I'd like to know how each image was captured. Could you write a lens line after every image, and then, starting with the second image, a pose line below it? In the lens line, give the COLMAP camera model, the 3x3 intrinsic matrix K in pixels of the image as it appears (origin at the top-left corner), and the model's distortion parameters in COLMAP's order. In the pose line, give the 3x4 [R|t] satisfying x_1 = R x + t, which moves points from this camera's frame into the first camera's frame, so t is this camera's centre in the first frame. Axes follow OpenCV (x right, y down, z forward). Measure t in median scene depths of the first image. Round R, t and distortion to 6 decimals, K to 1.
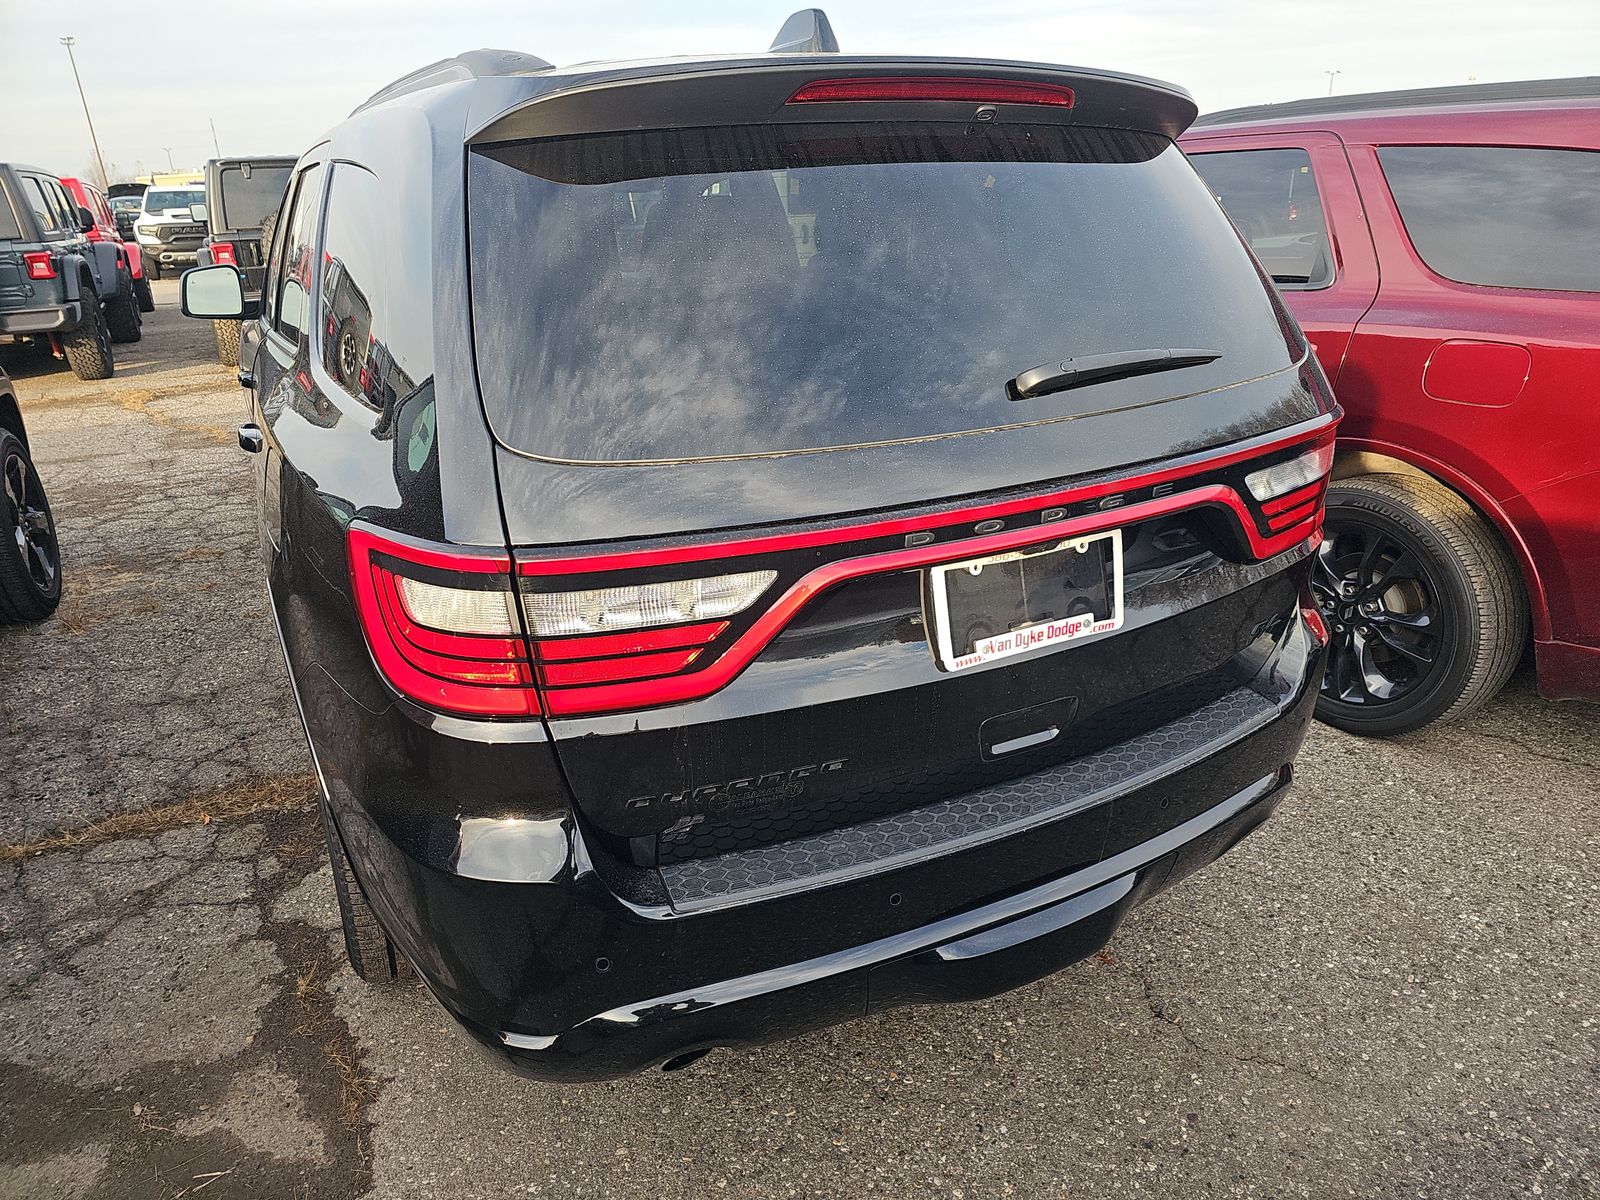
lens RADIAL K [[1040.9, 0, 802.2], [0, 1040.9, 685.9], [0, 0, 1]] dist [0.005697, -0.026130]
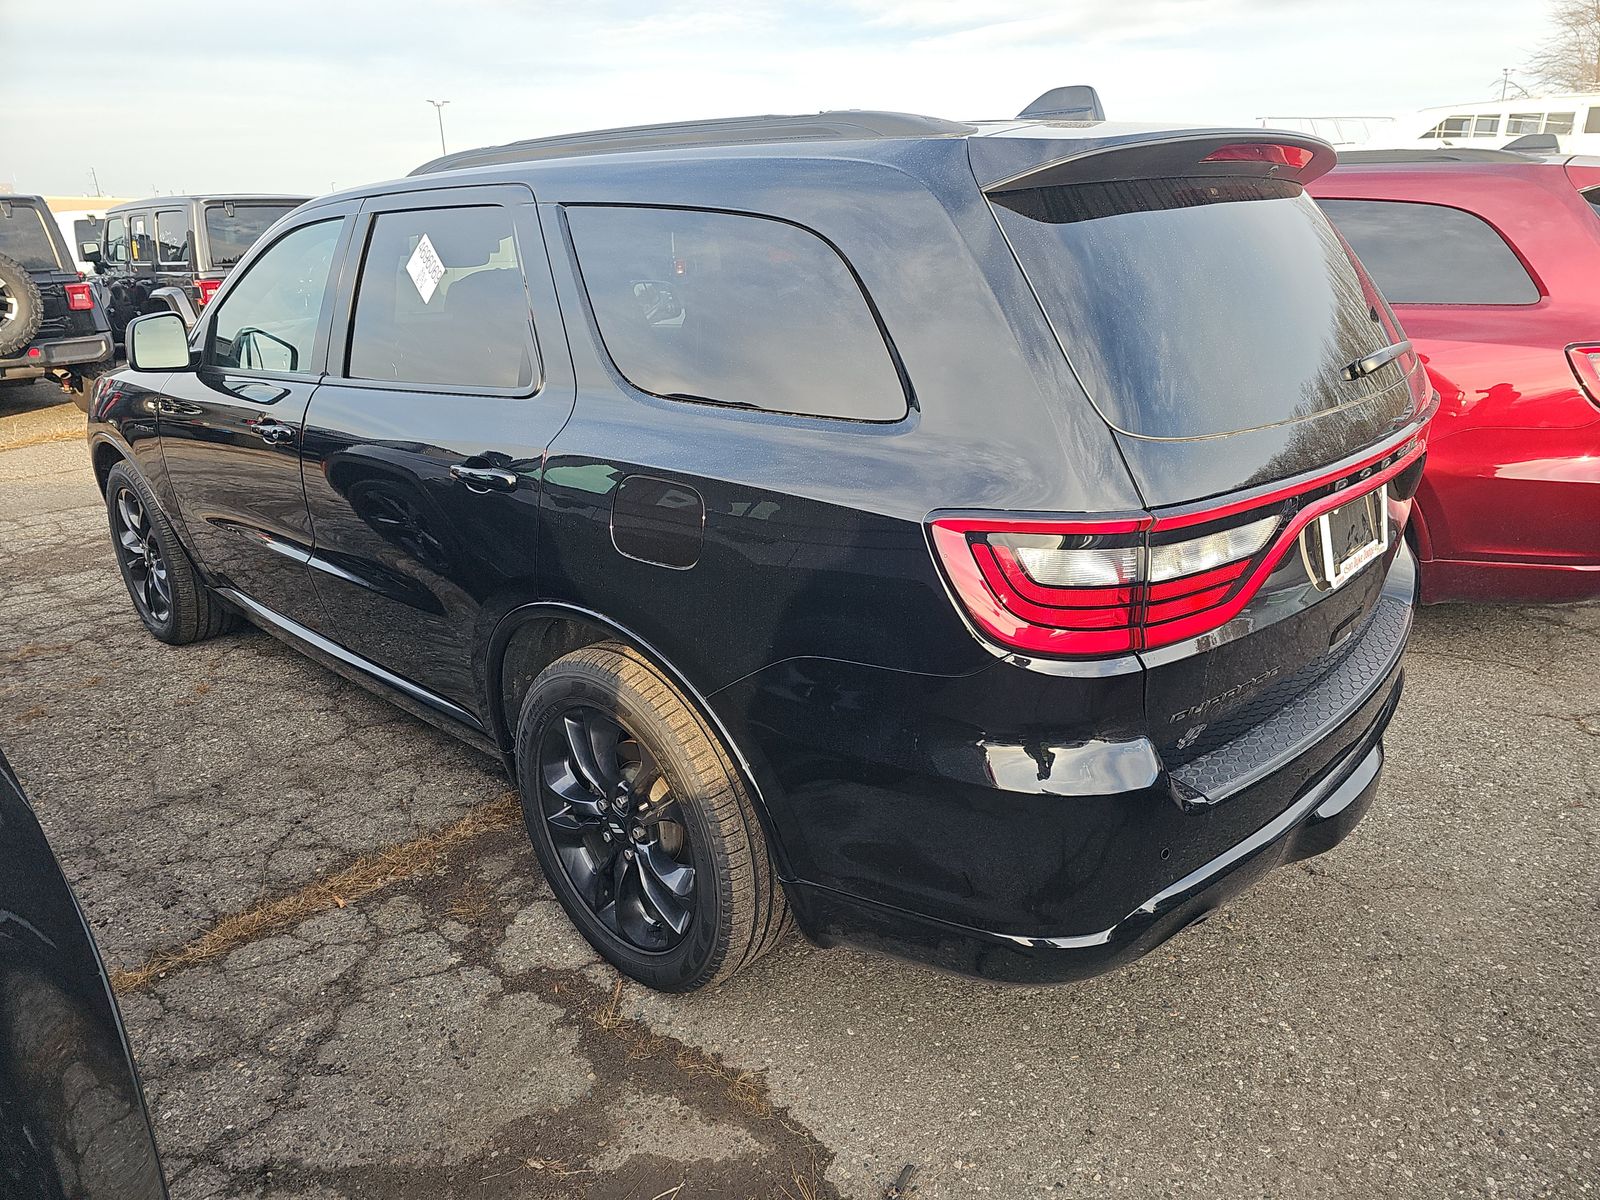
lens RADIAL K [[1064.4, 0, 799.8], [0, 1064.4, 683.3], [0, 0, 1]] dist [-0.001705, -0.002614]
pose [[0.941675, -0.141307, 0.305418, -0.589475], [0.152421, 0.988234, -0.012725, 0.013504], [-0.300026, 0.058535, 0.952133, -0.043372]]
